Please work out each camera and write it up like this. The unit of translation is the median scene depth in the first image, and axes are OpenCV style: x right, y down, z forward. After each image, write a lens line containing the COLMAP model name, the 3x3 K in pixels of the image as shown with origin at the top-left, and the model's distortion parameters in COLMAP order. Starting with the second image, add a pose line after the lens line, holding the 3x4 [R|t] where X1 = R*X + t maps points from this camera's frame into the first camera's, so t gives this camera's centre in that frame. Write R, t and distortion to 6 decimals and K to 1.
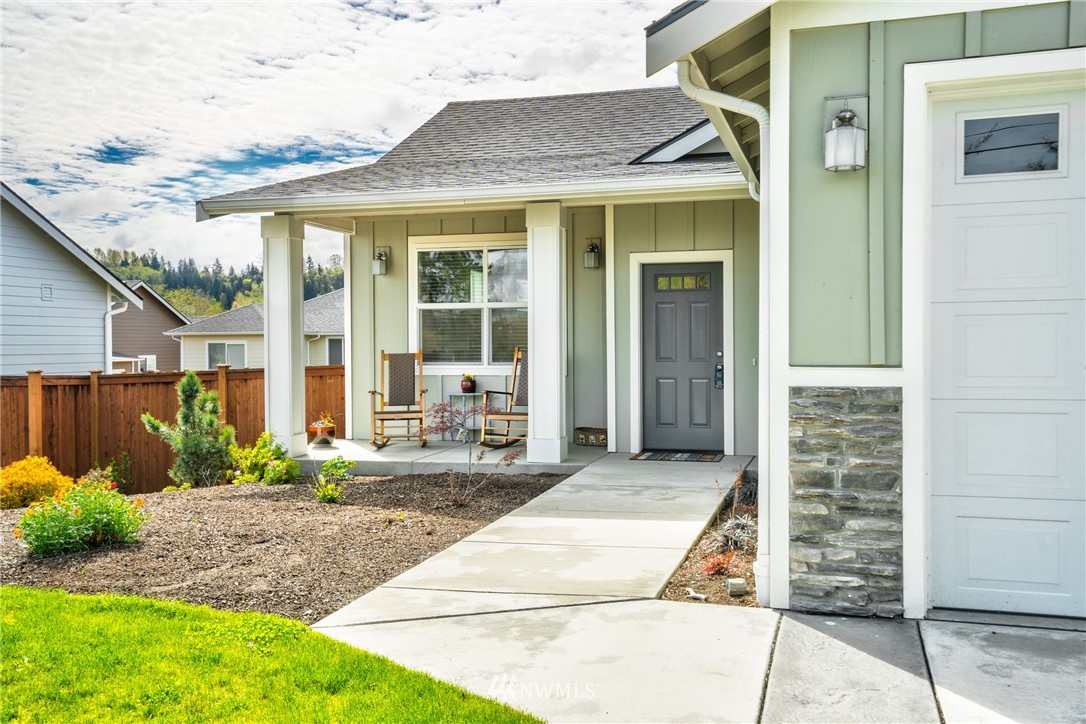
lens RADIAL K [[1048.1, 0, 543.0], [0, 1048.1, 362.0], [0, 0, 1]] dist [0.078939, 0.001368]
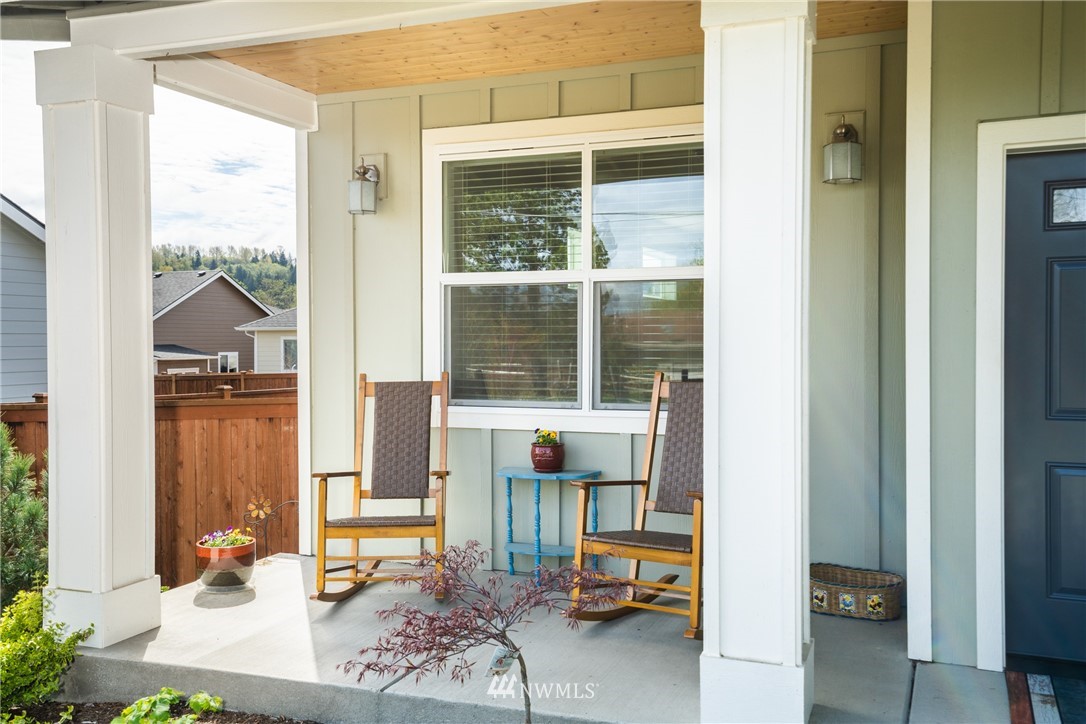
lens RADIAL K [[1048.1, 0, 543.0], [0, 1048.1, 362.0], [0, 0, 1]] dist [0.078939, 0.001368]
pose [[0.994387, 0.005506, -0.105657, -0.026098], [-0.004919, 0.999971, 0.005818, -0.019952], [0.105686, -0.005266, 0.994386, 0.556930]]
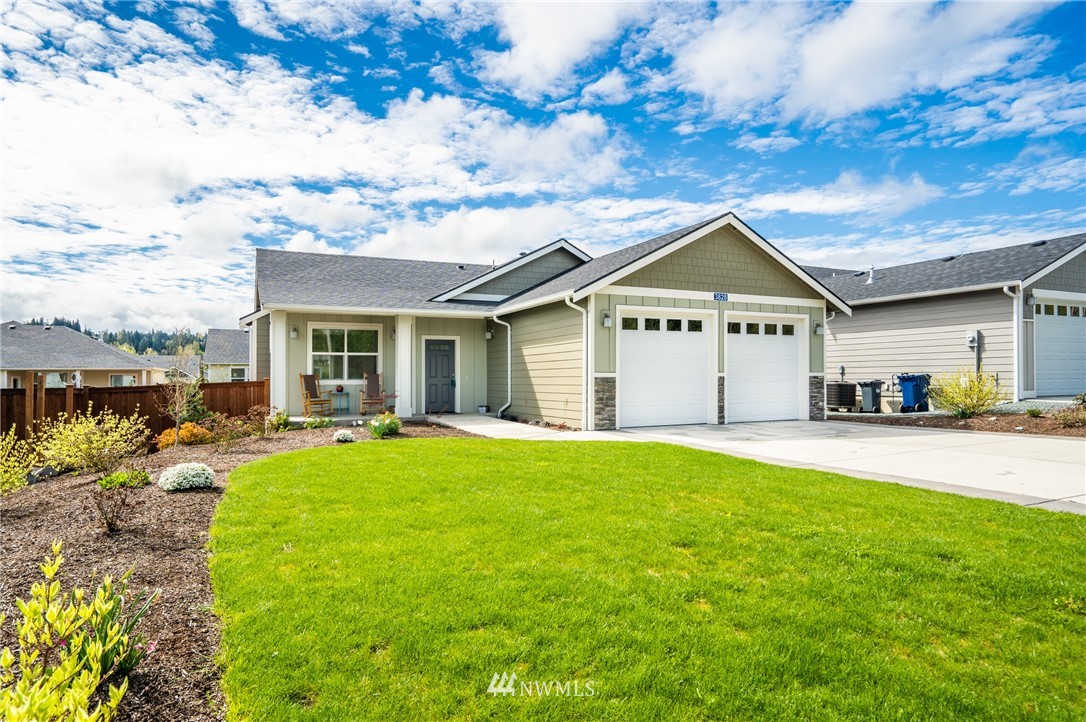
lens RADIAL K [[627.3, 0, 543.0], [0, 627.3, 361.0], [0, 0, 1]] dist [-0.030667, -0.000469]
pose [[0.754304, 0.019730, 0.656229, -0.625896], [0.012598, 0.998929, -0.044514, 0.027219], [-0.656405, 0.041844, 0.753248, -0.301115]]
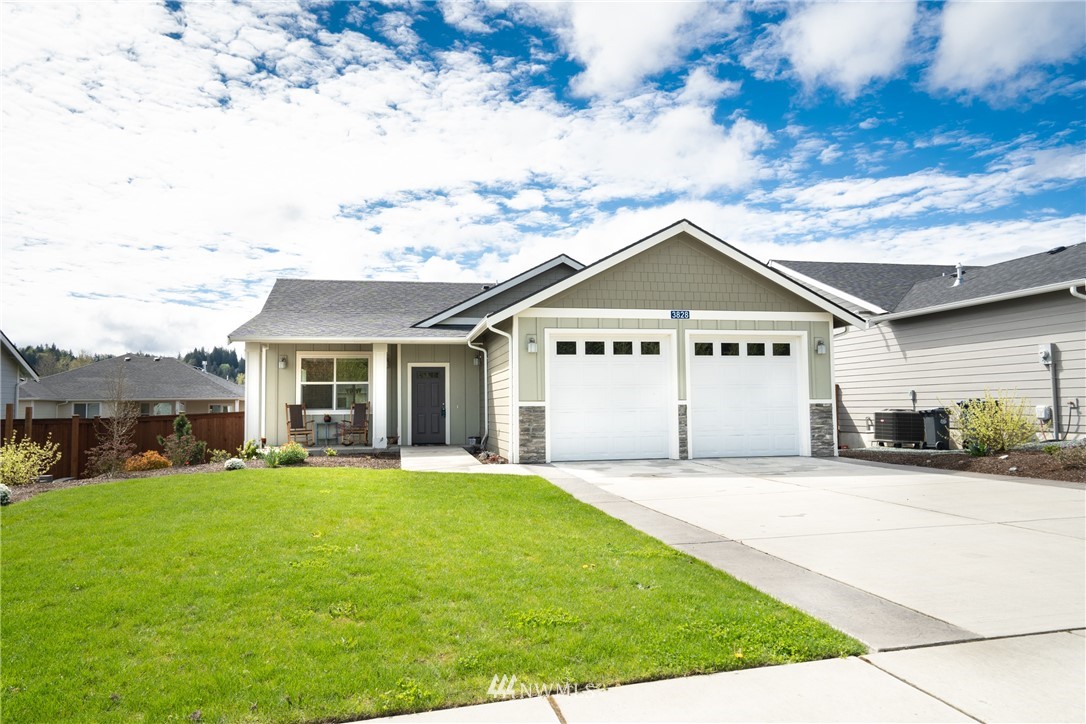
lens RADIAL K [[734.4, 0, 543.0], [0, 734.4, 362.0], [0, 0, 1]] dist [-0.008478, -0.000208]
pose [[0.890329, 0.025568, 0.454599, -0.374817], [0.012267, 0.996713, -0.080082, 0.031614], [-0.455152, 0.076876, 0.887089, -0.594591]]
